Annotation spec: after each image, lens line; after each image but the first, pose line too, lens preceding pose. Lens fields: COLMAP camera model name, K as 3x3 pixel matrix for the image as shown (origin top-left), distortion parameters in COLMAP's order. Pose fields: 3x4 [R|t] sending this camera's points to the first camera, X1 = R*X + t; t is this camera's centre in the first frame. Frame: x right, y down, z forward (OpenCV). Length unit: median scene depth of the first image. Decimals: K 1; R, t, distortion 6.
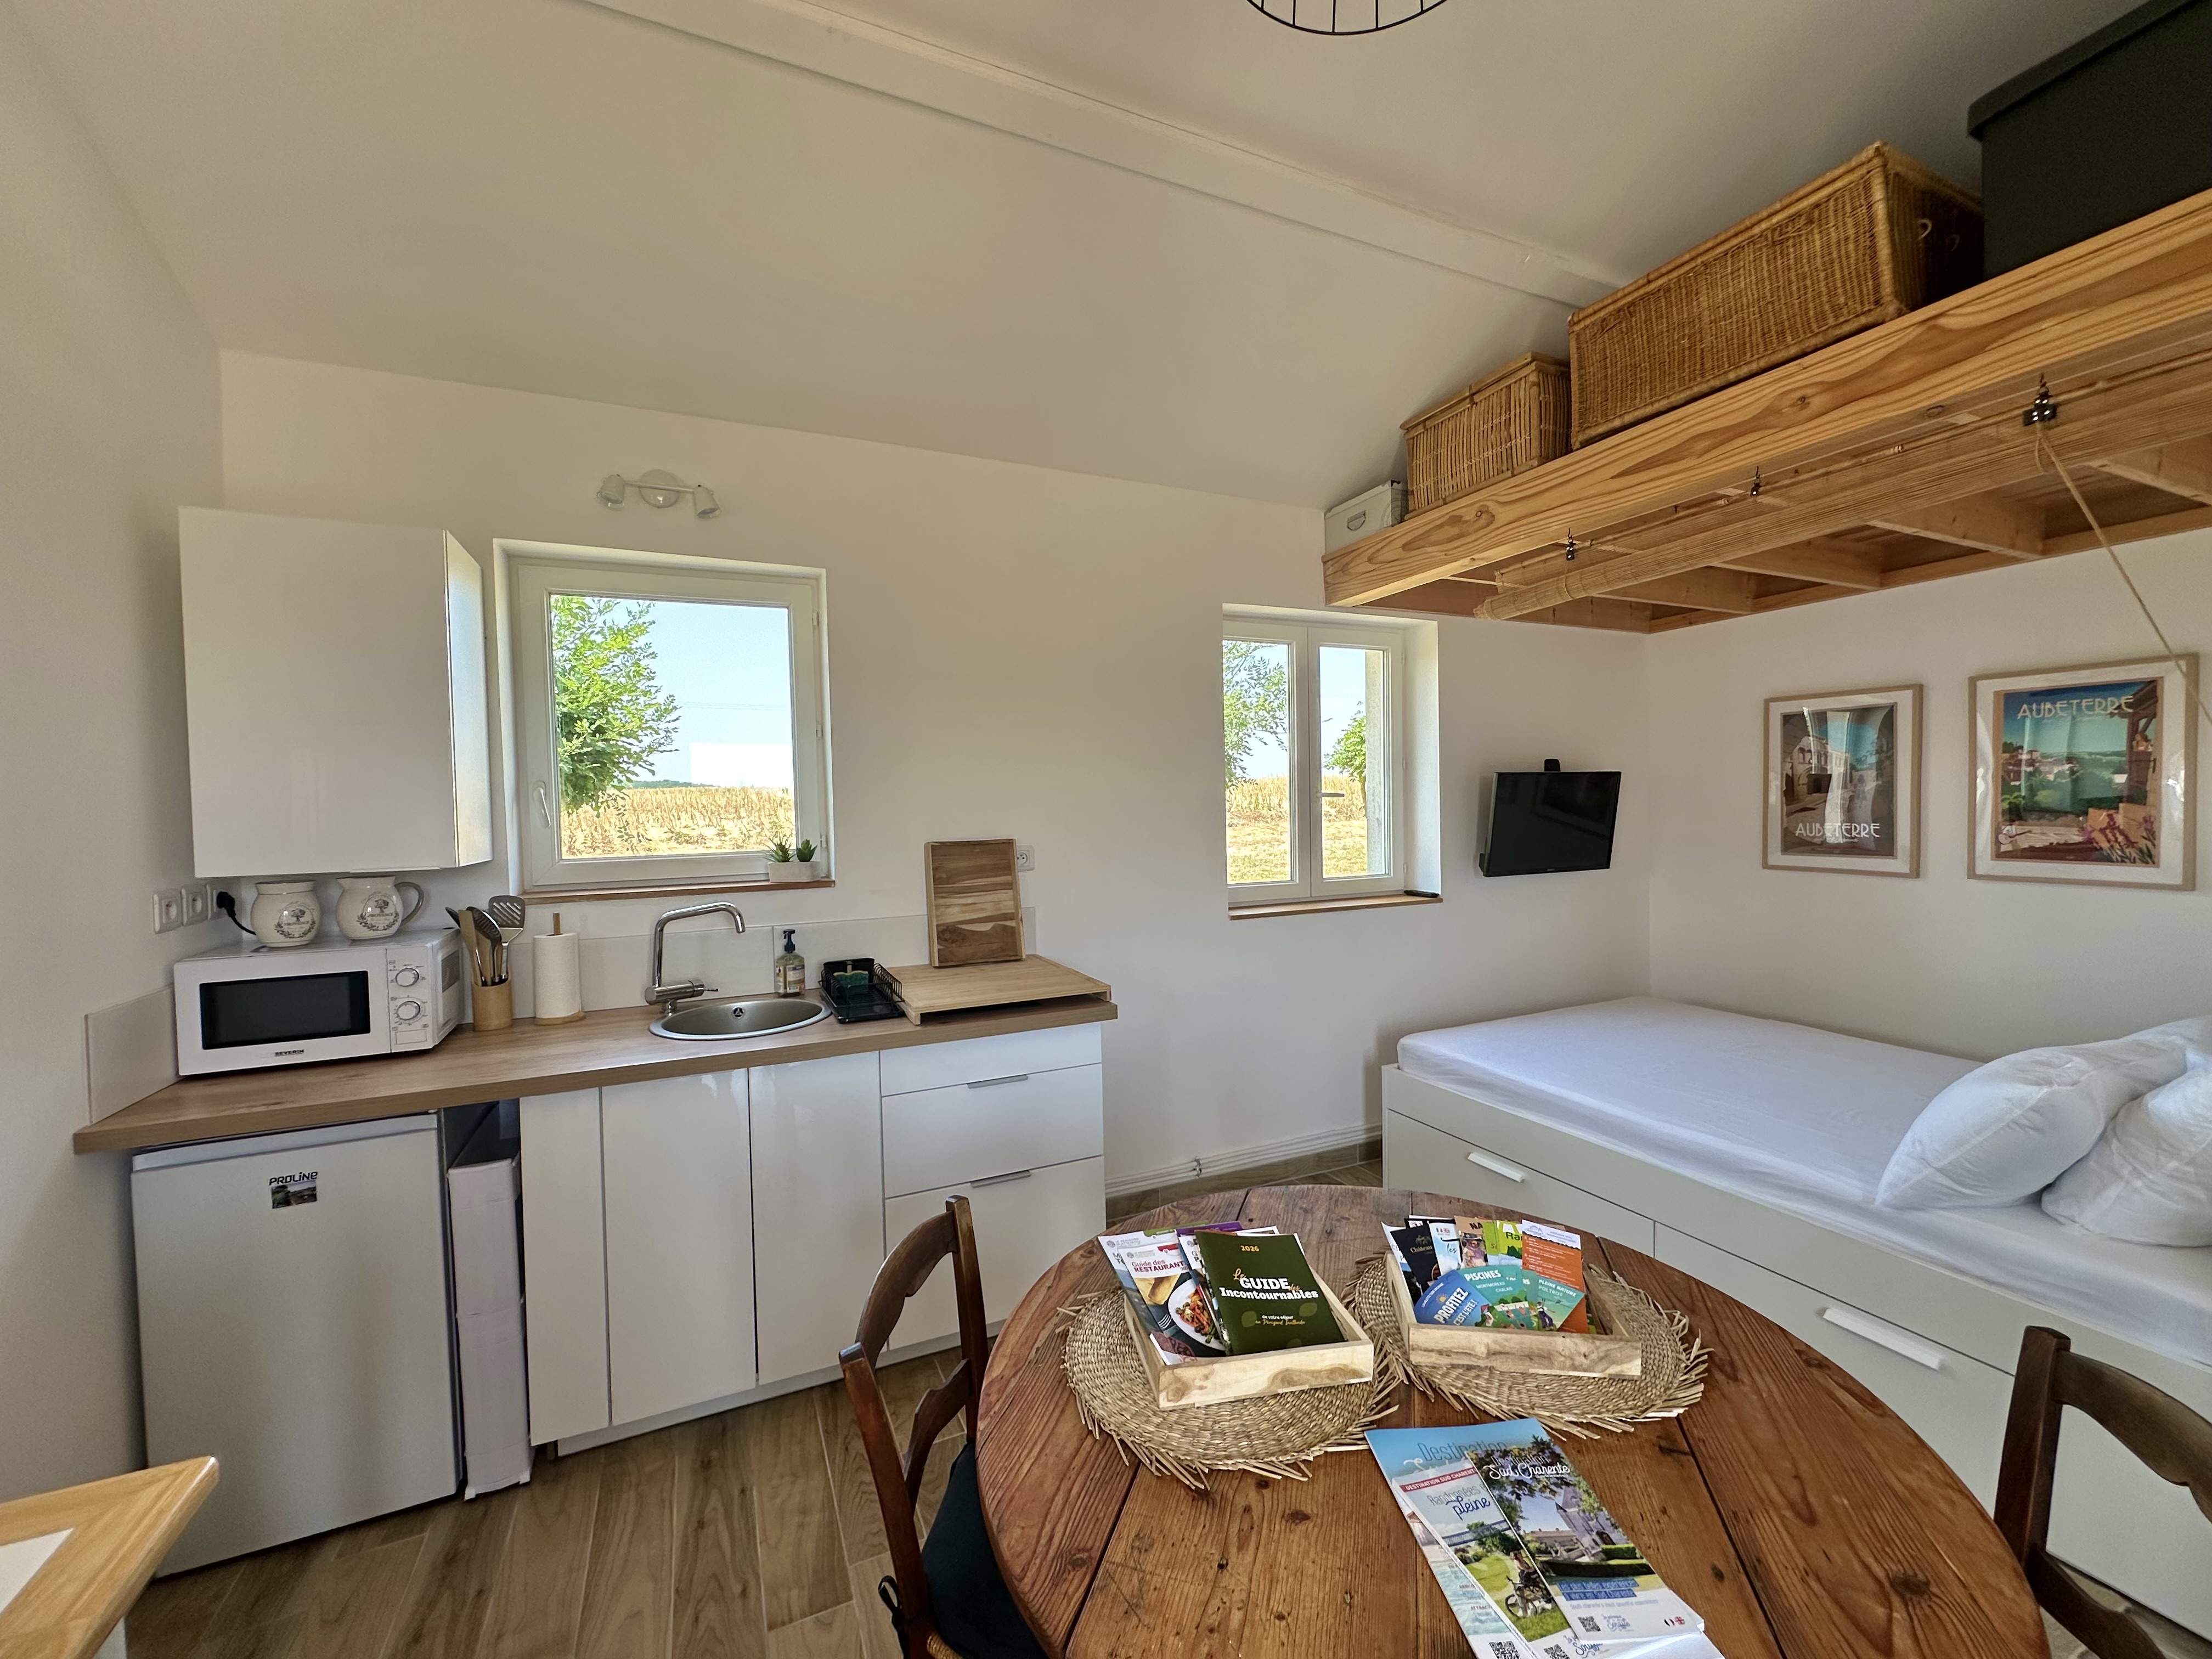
lens RADIAL K [[868.3, 0, 1106.0], [0, 868.3, 829.5], [0, 0, 1]] dist [-0.000081, 0.000269]
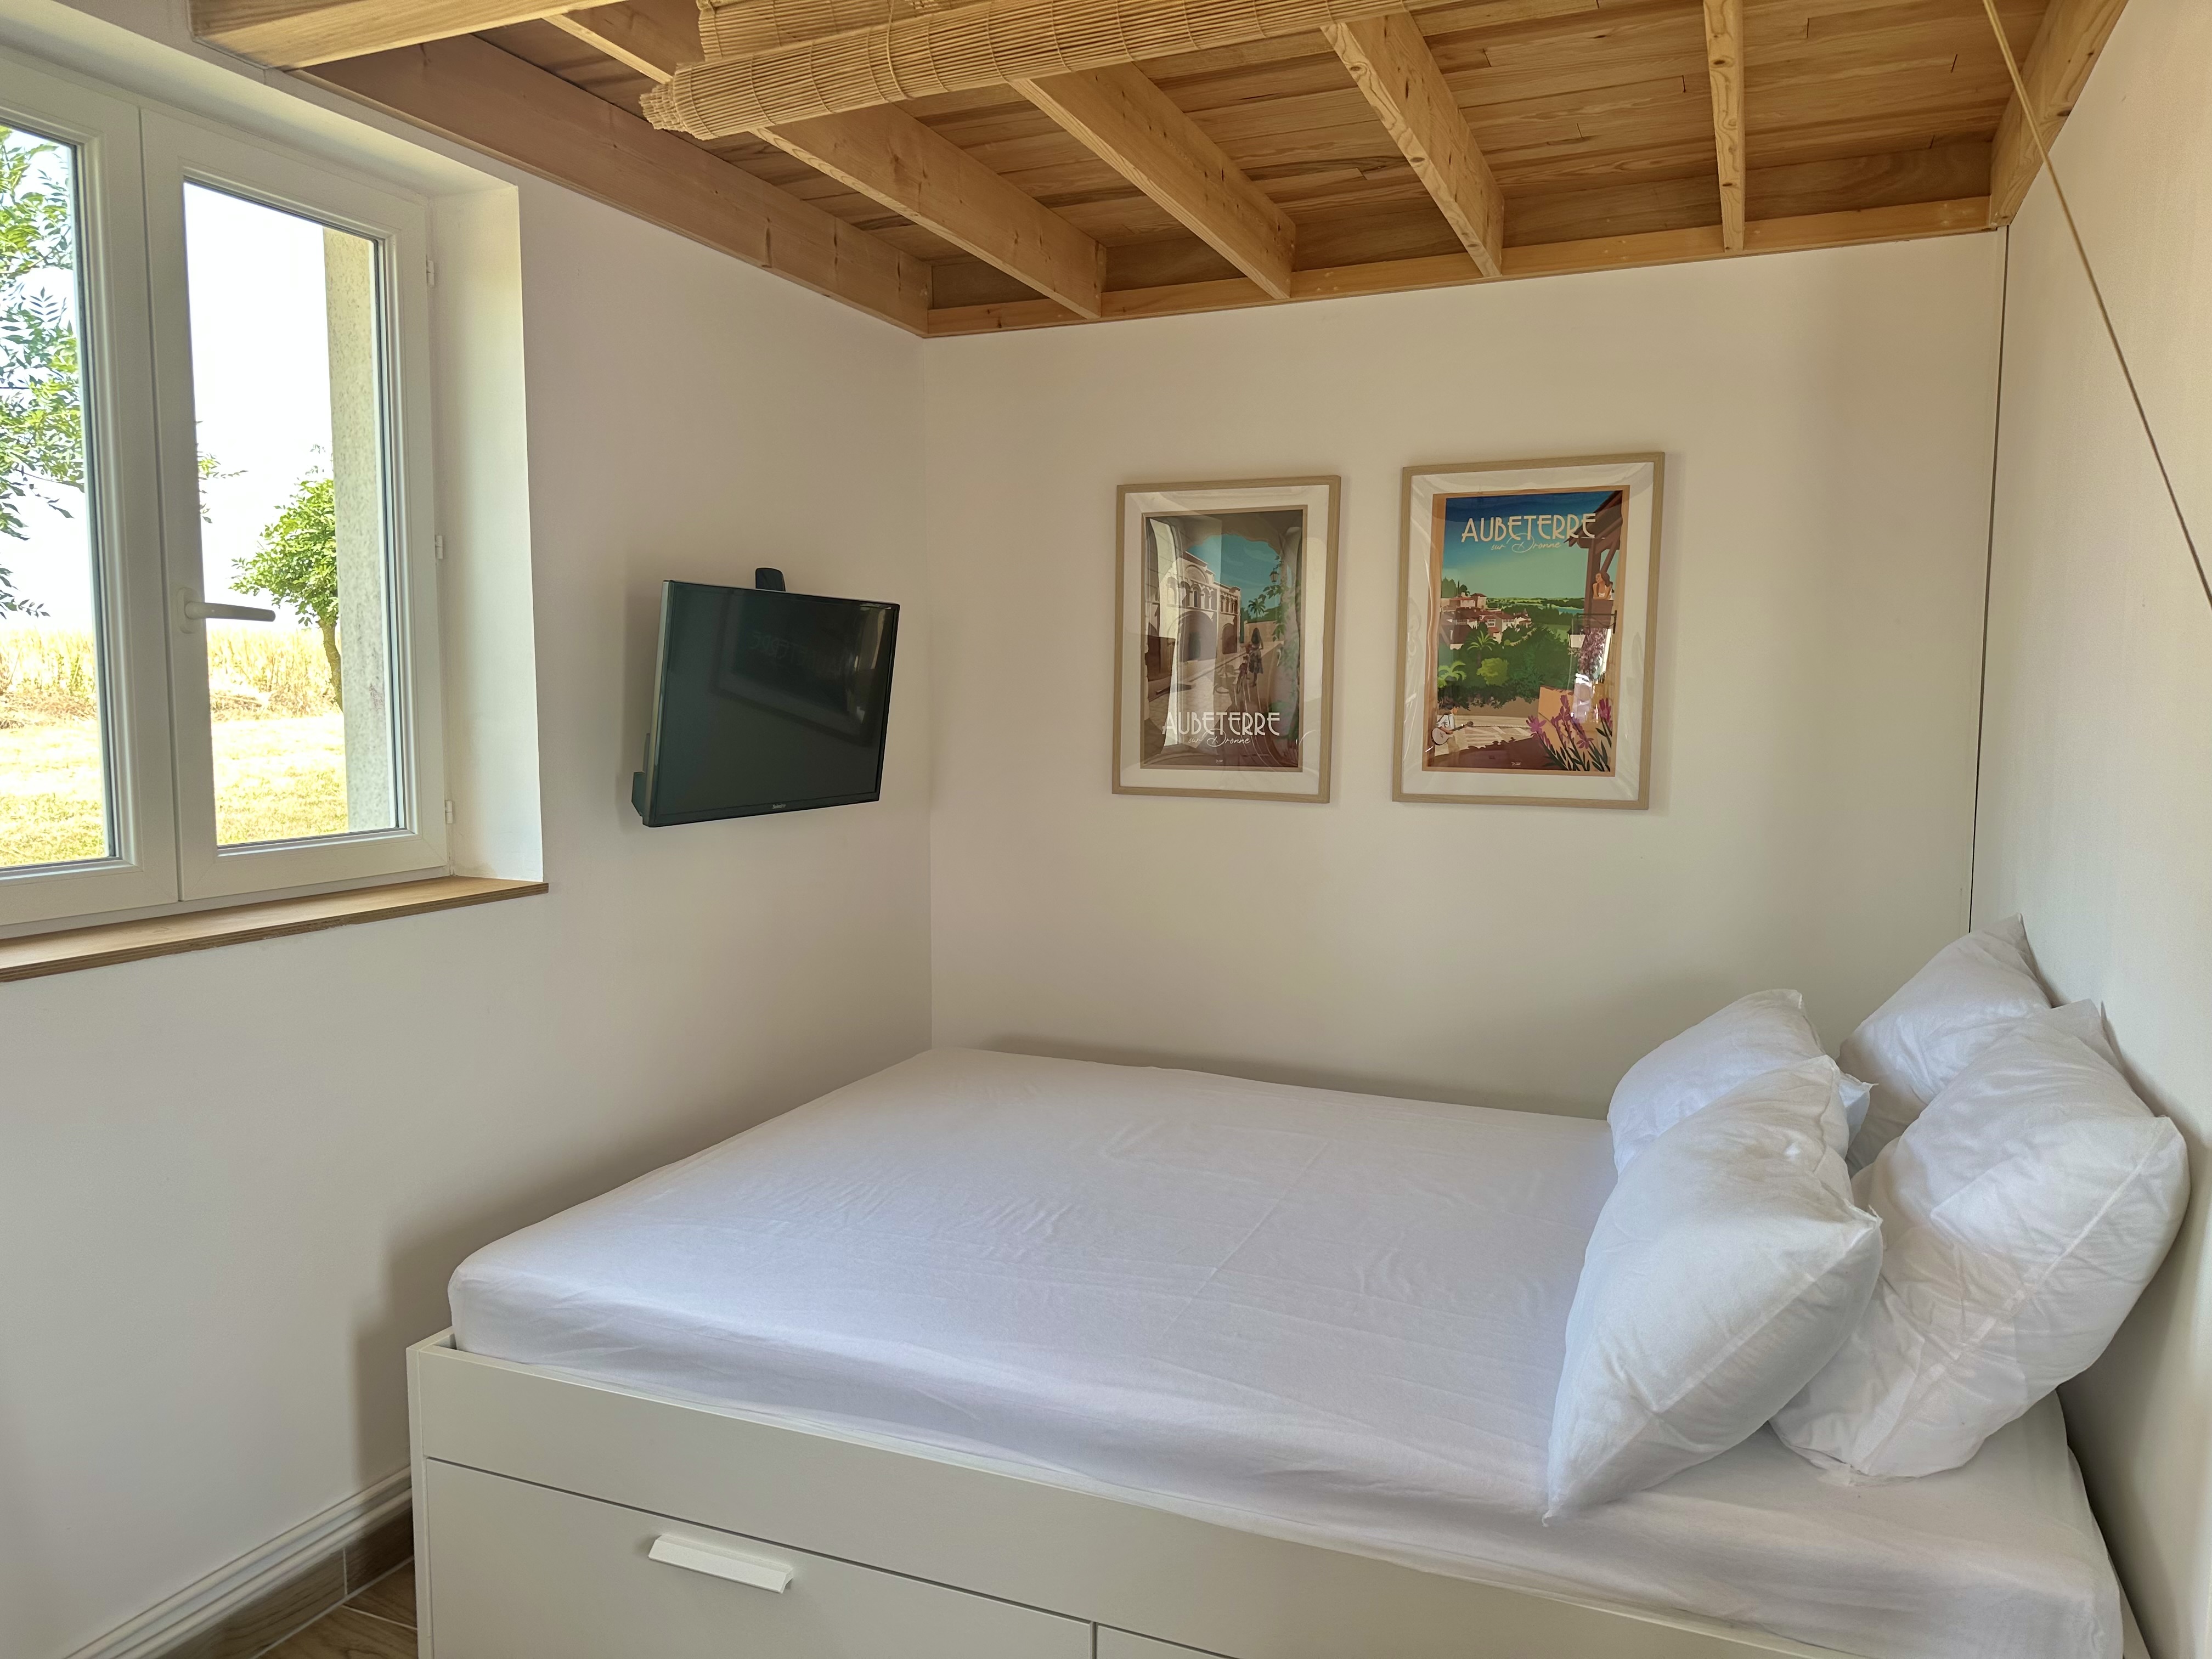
lens RADIAL K [[1534.9, 0, 1106.0], [0, 1534.9, 829.5], [0, 0, 1]] dist [-0.002553, -0.000669]
pose [[0.728653, -0.039159, 0.683763, 0.099081], [-0.000310, 0.998345, 0.057506, 0.013784], [-0.684883, -0.042113, 0.727435, 0.337410]]
